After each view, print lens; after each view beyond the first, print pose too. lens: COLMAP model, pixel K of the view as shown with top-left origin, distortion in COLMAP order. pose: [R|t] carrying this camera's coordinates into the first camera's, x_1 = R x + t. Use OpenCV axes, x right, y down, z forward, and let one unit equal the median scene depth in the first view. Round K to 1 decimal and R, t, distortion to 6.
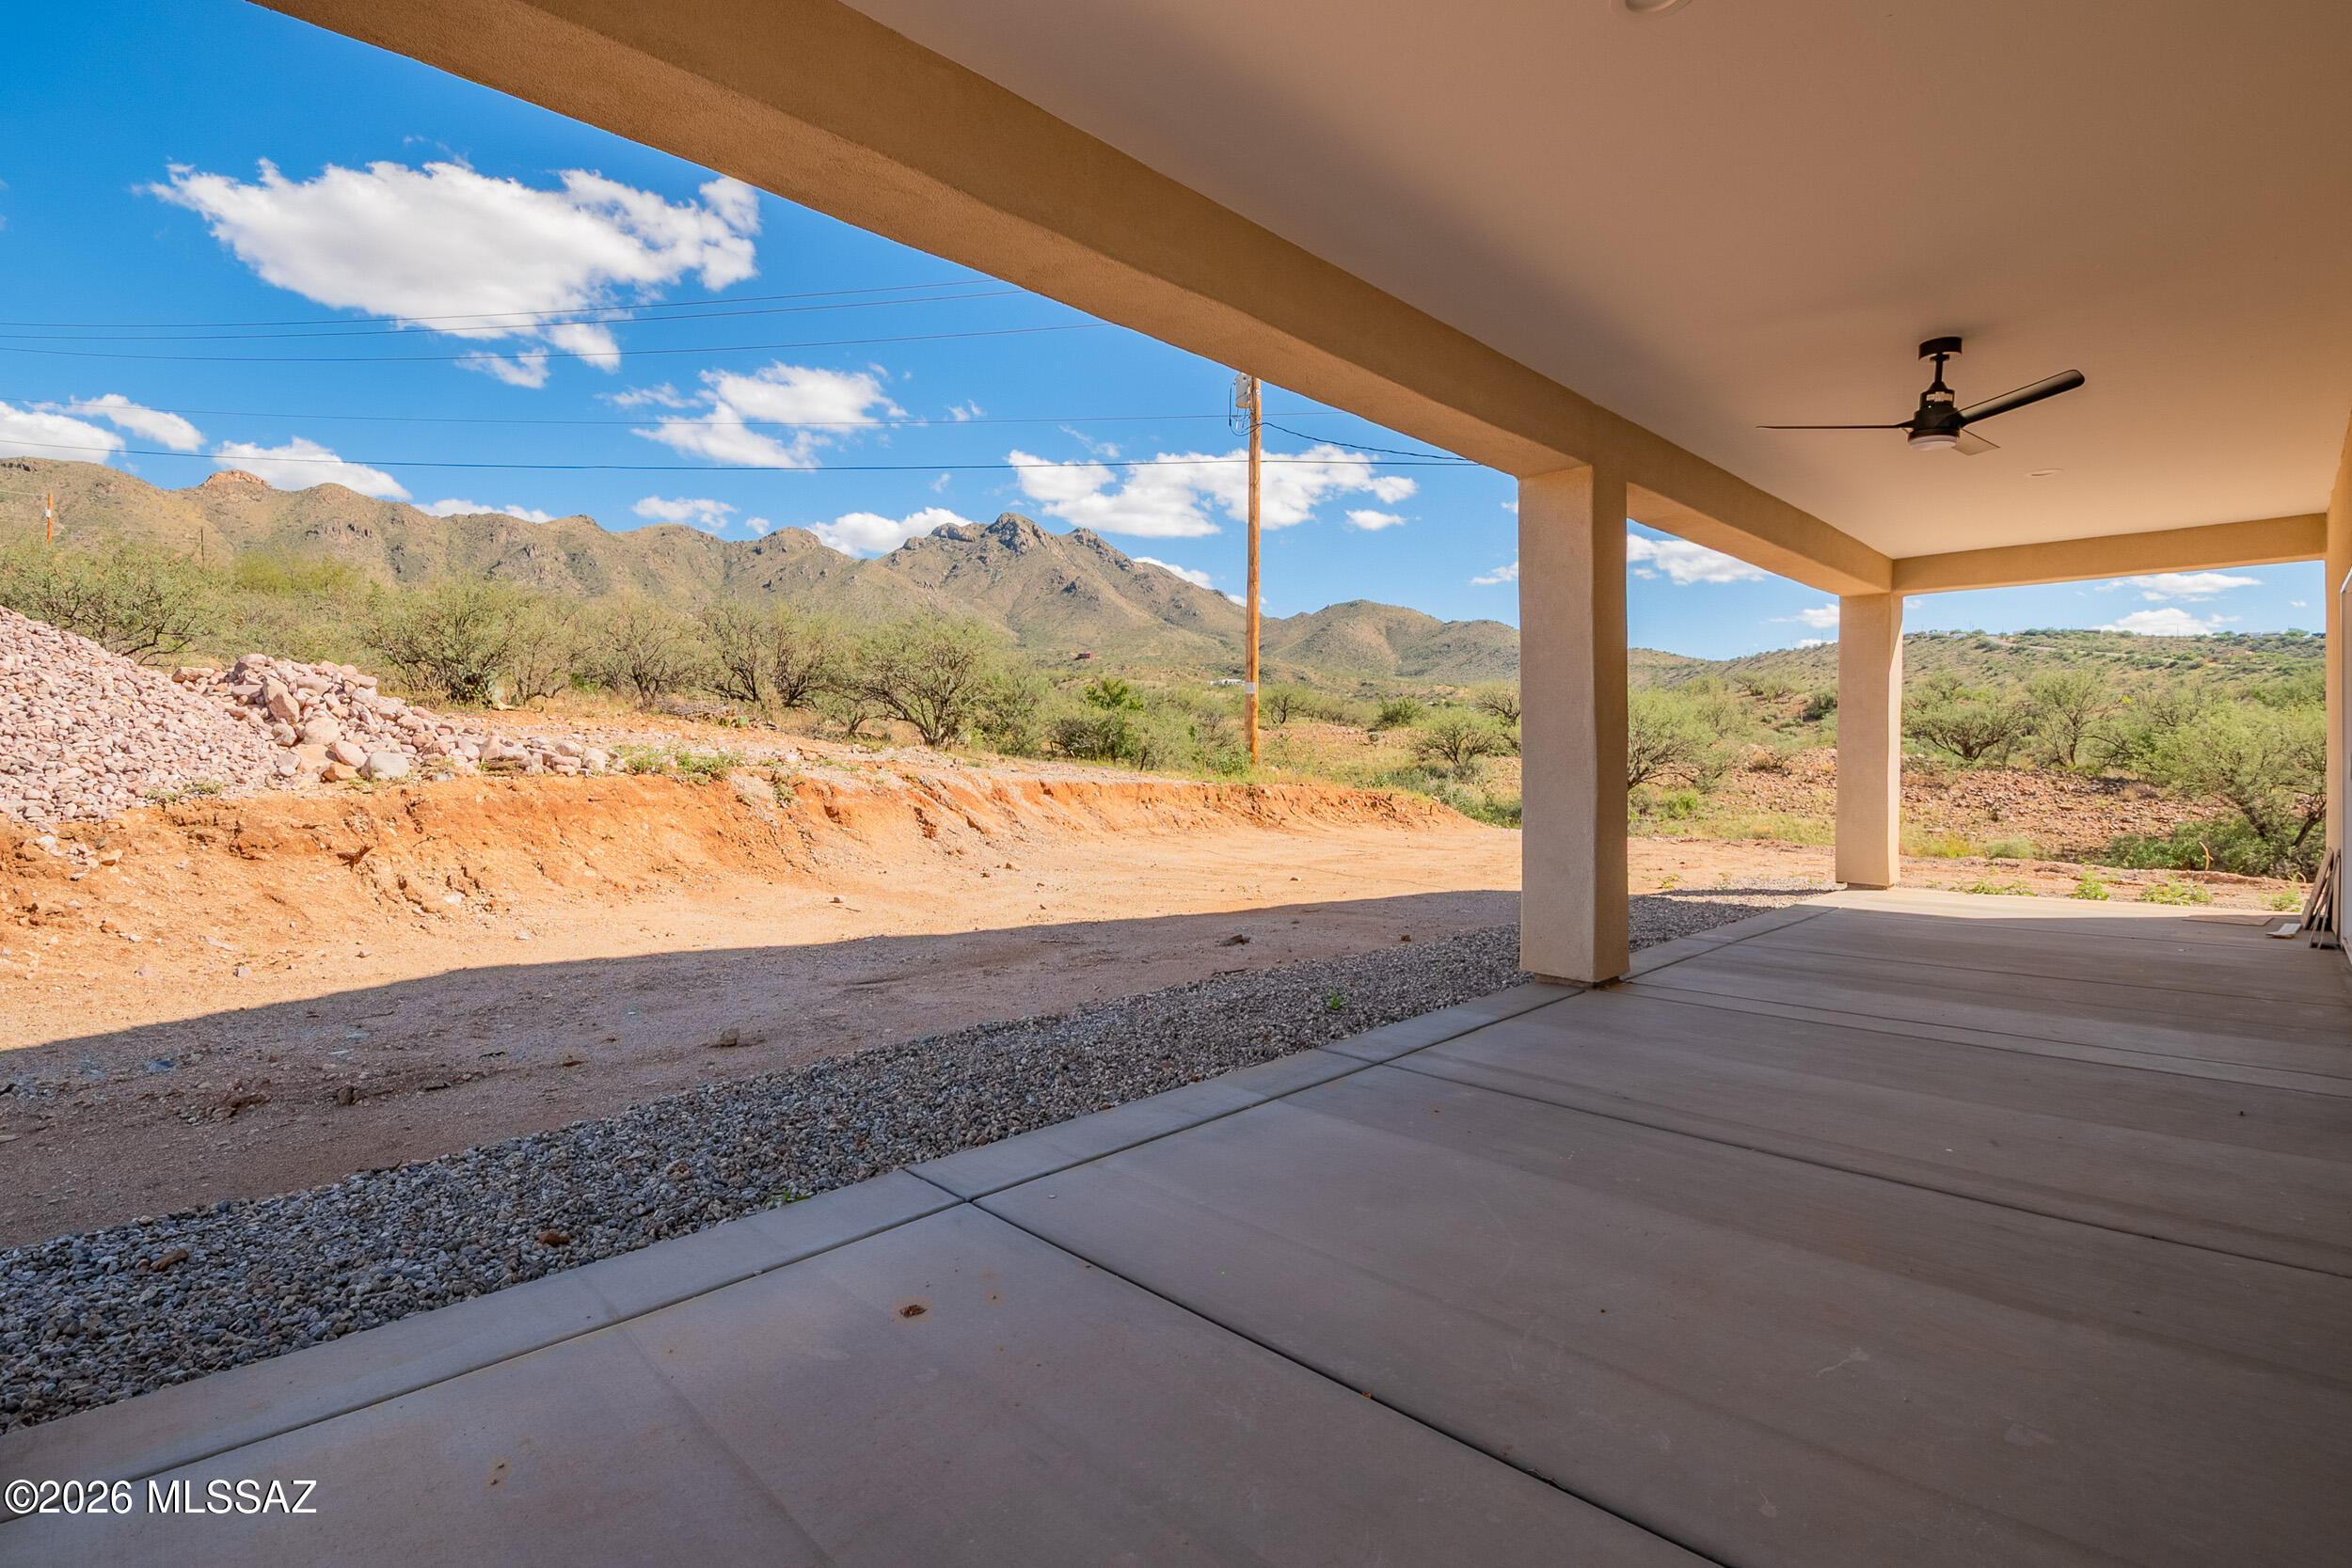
lens RADIAL K [[1106.1, 0, 1160.6], [0, 1106.1, 732.4], [0, 0, 1]] dist [0.014295, -0.000642]
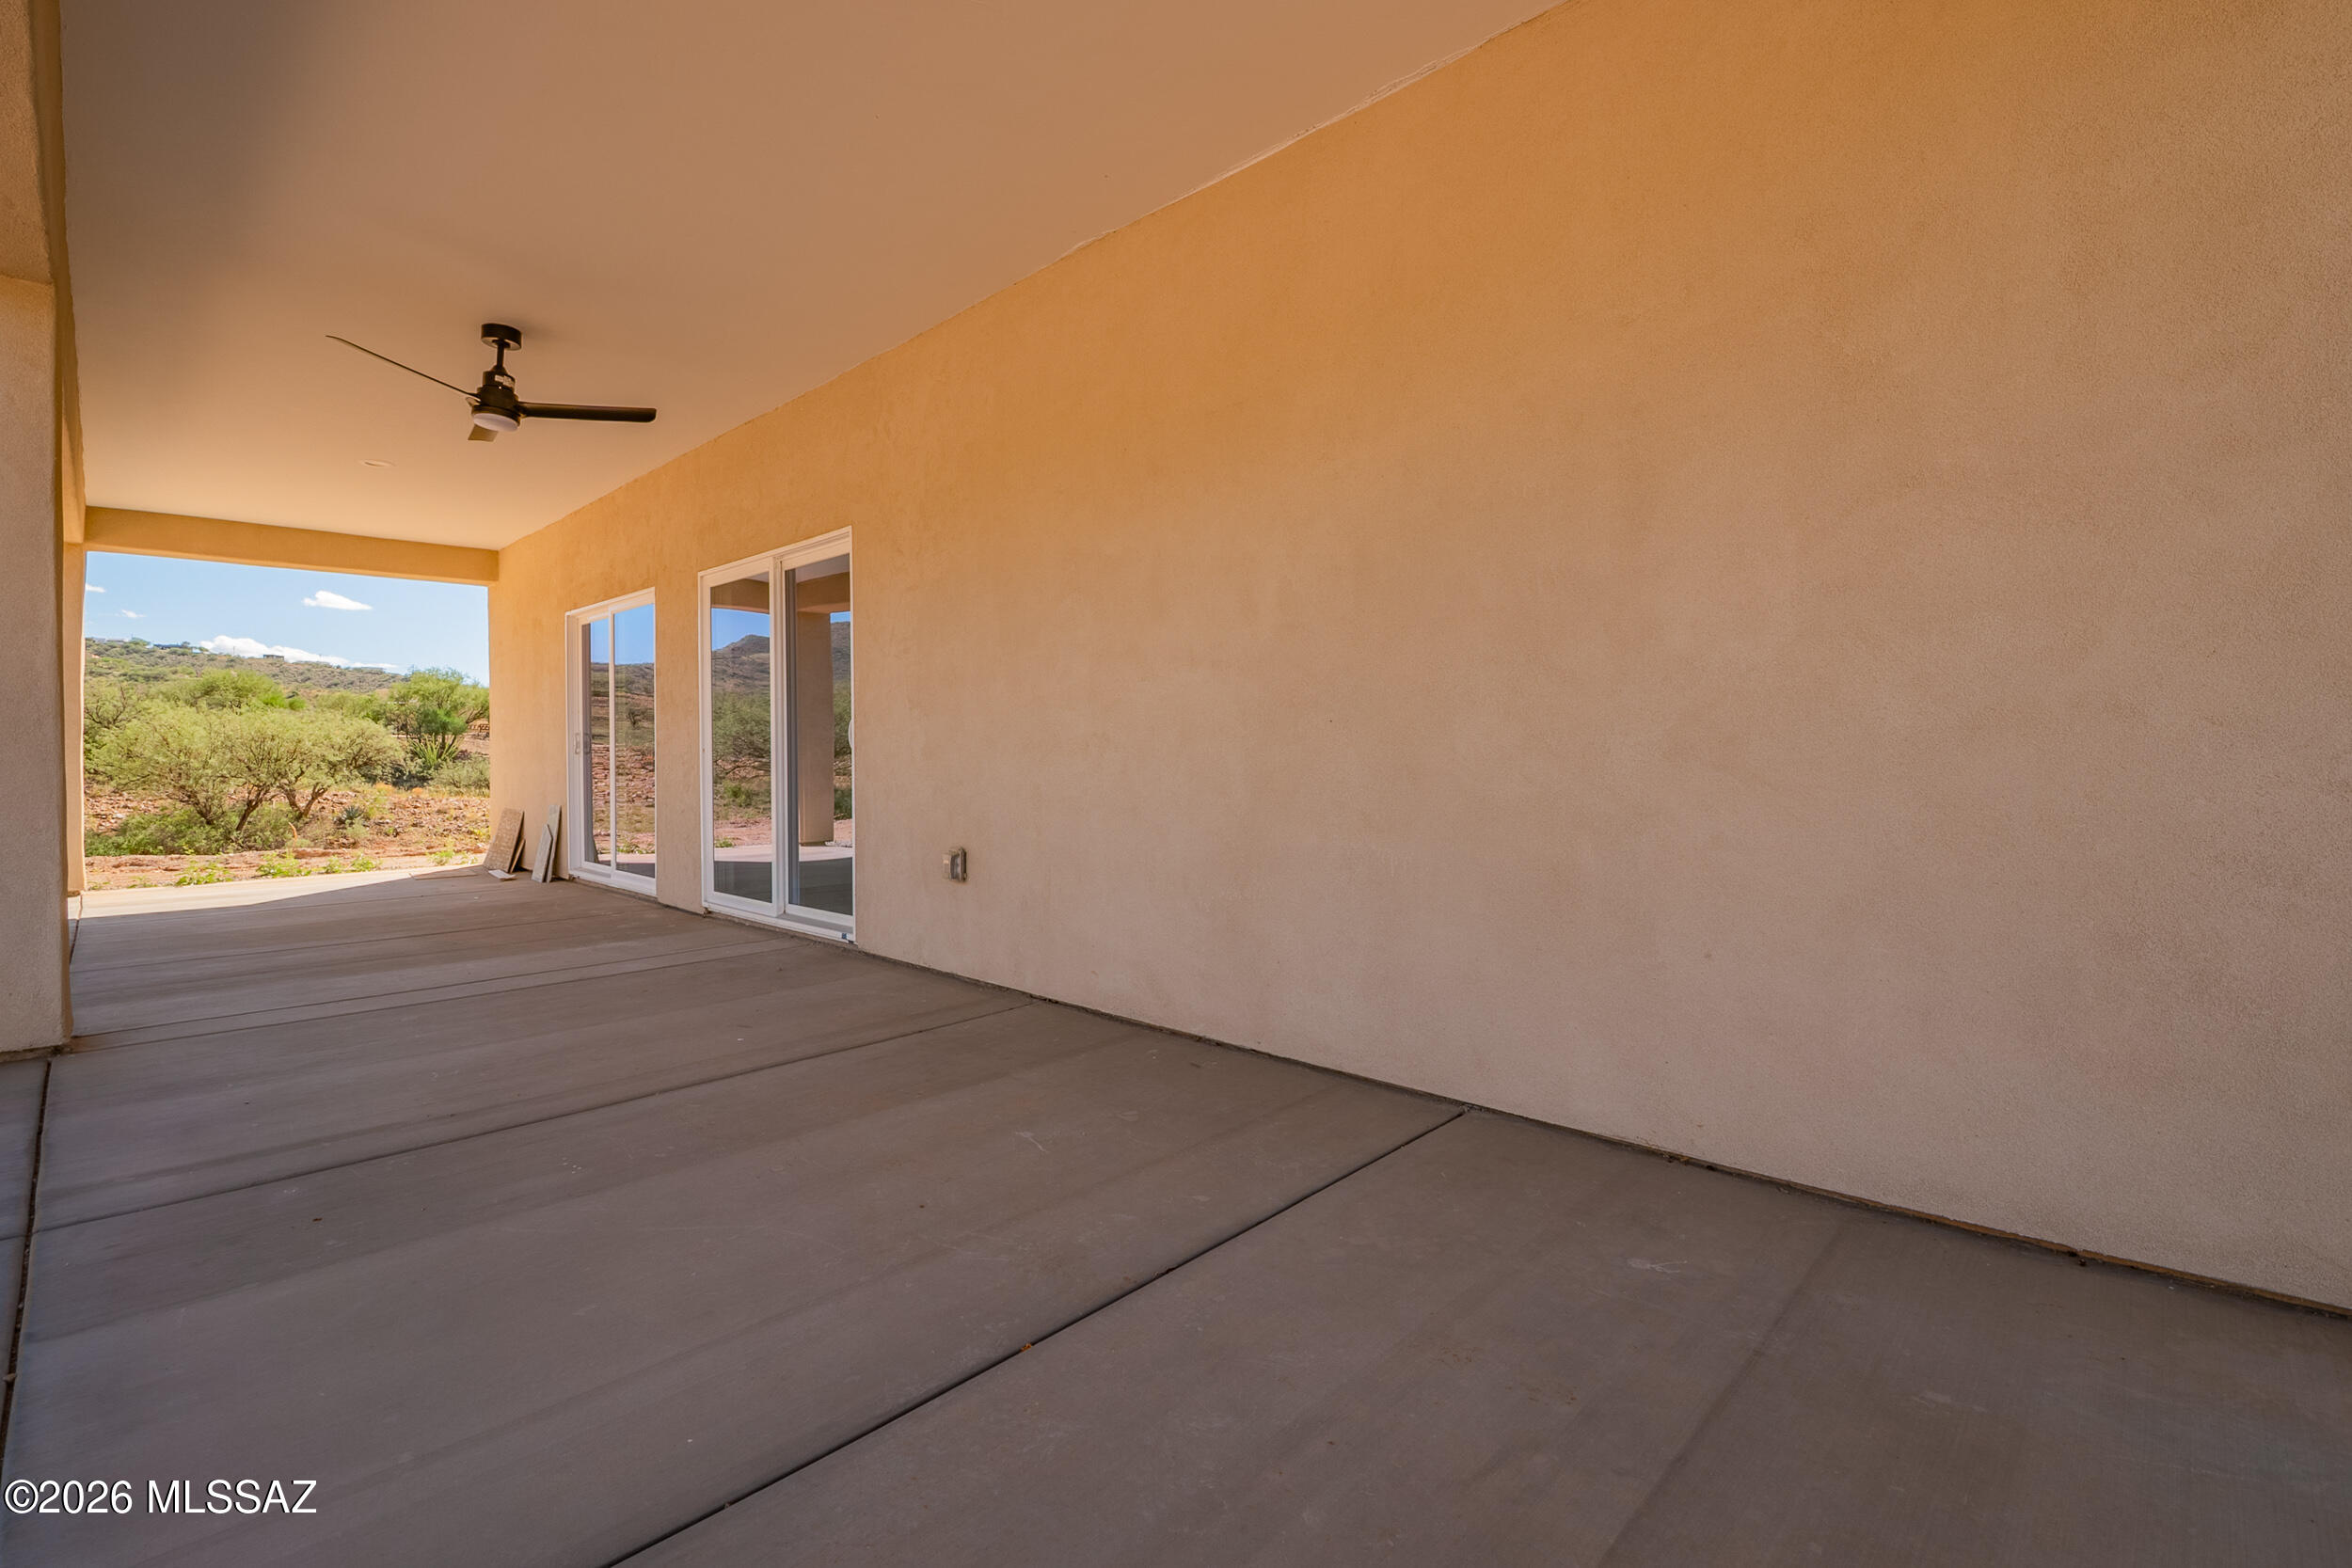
lens RADIAL K [[1035.8, 0, 1175.6], [0, 1035.8, 757.9], [0, 0, 1]] dist [0.010793, -0.000252]
pose [[0.007721, -0.006837, 0.999947, -0.279031], [-0.016512, 0.999839, 0.006964, 0.037010], [-0.999834, -0.016565, 0.007607, 0.356425]]
